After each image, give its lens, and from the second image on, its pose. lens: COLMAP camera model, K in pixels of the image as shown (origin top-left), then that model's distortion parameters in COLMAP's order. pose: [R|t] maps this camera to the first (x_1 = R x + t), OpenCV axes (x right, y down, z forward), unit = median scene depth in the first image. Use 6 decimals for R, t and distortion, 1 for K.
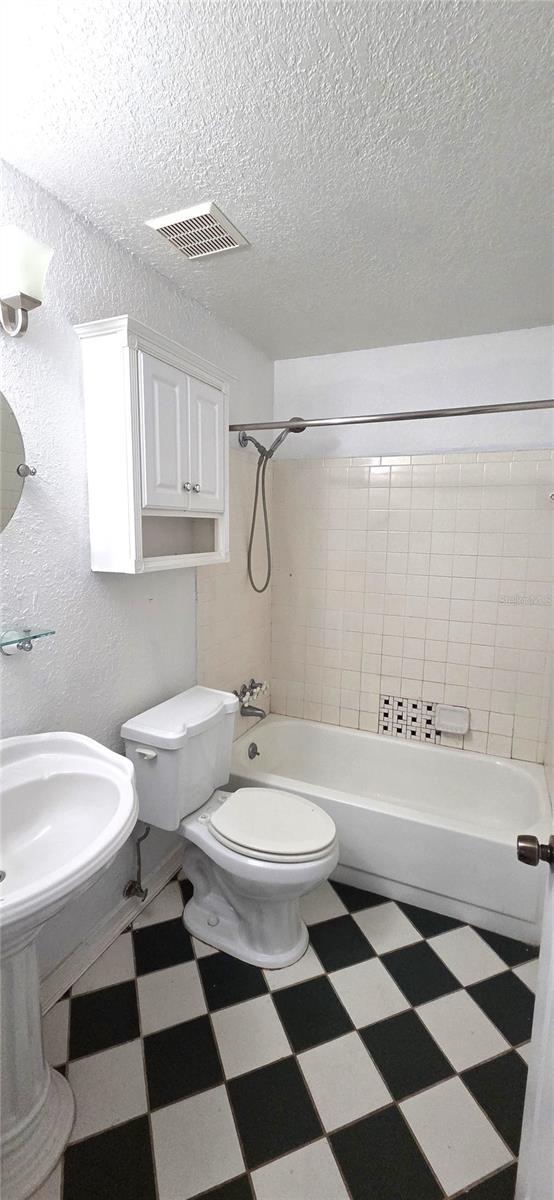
lens RADIAL K [[491.0, 0, 278.3], [0, 491.0, 596.9], [0, 0, 1]] dist [0.003730, -0.000273]
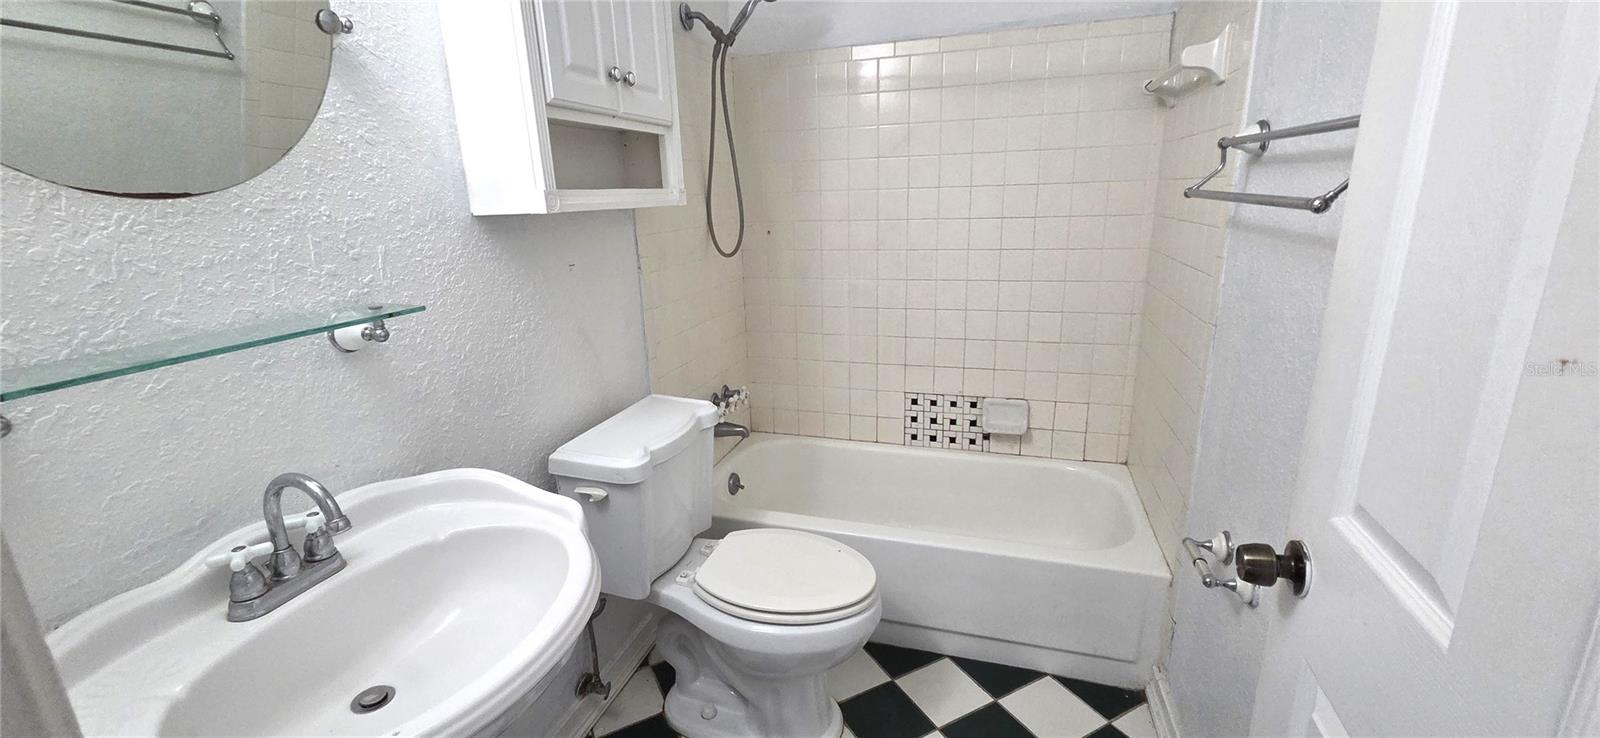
lens RADIAL K [[654.6, 0, 799.3], [0, 654.6, 371.7], [0, 0, 1]] dist [0.003730, -0.000273]
pose [[0.992377, -0.072621, 0.099568, -0.059399], [0.059490, 0.989854, 0.129037, 0.051621], [-0.107929, -0.122130, 0.986628, 0.103442]]
